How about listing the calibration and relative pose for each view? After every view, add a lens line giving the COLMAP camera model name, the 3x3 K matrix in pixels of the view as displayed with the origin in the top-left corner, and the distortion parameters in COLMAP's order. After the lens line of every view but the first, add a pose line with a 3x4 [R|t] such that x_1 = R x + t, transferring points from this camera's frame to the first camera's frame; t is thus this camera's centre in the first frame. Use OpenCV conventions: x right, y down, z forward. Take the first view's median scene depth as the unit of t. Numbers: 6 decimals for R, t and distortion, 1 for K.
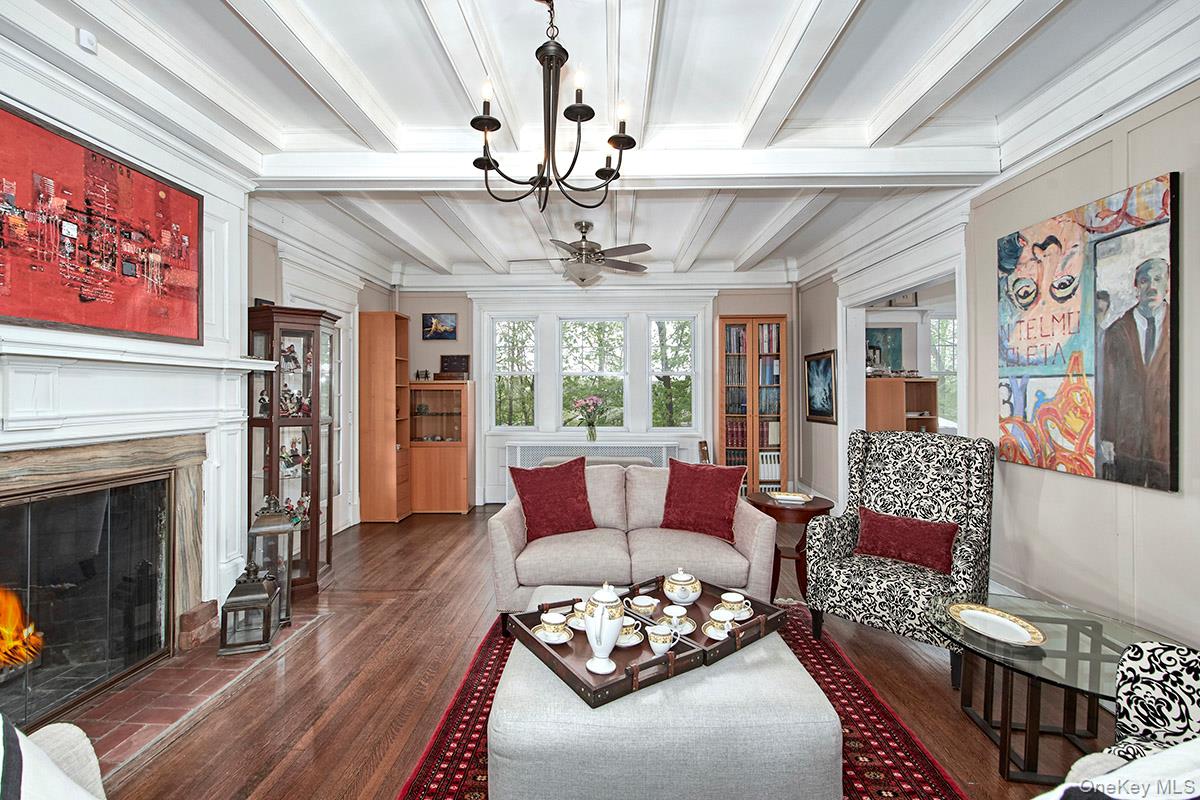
lens RADIAL K [[531.5, 0, 590.1], [0, 531.5, 390.6], [0, 0, 1]] dist [0.008093, -0.003928]
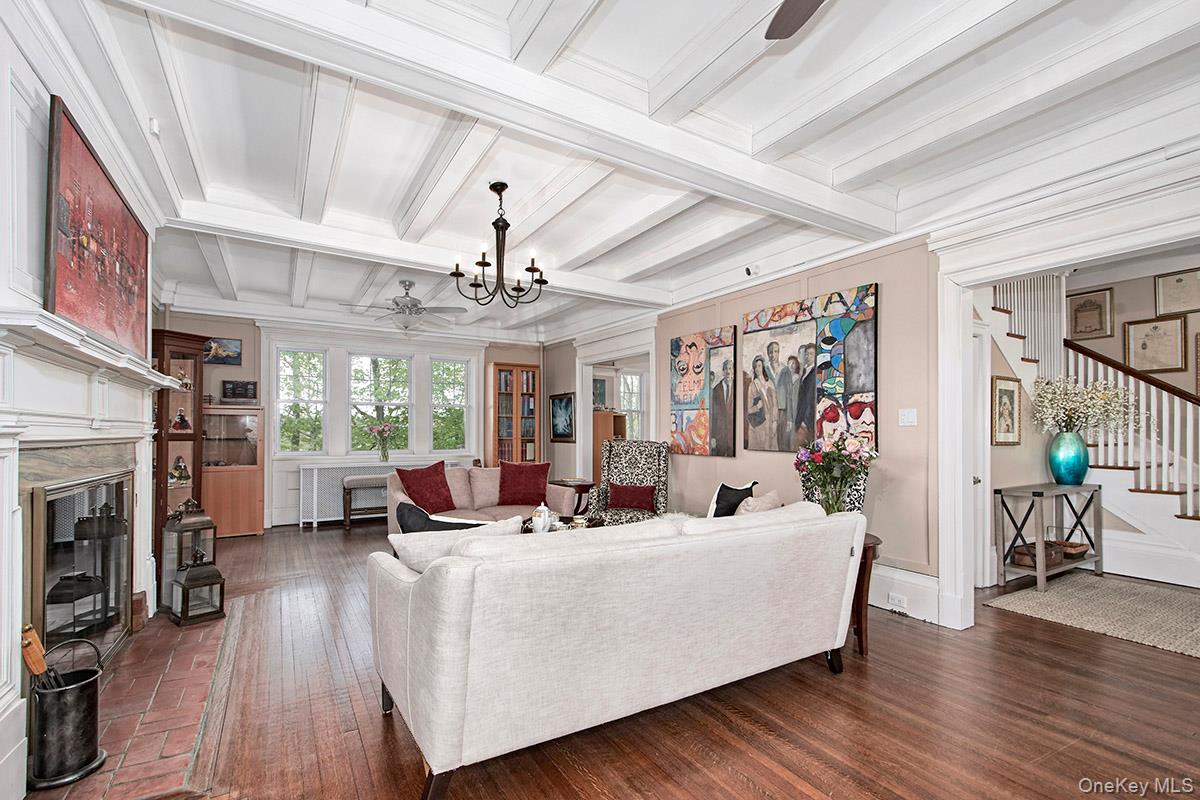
lens RADIAL K [[531.5, 0, 594.8], [0, 531.5, 430.5], [0, 0, 1]] dist [0.008093, -0.003928]
pose [[0.833890, 0.003830, 0.551917, -0.516294], [-0.005242, 0.999986, 0.000980, 0.047068], [-0.551906, -0.003711, 0.833898, -0.447086]]
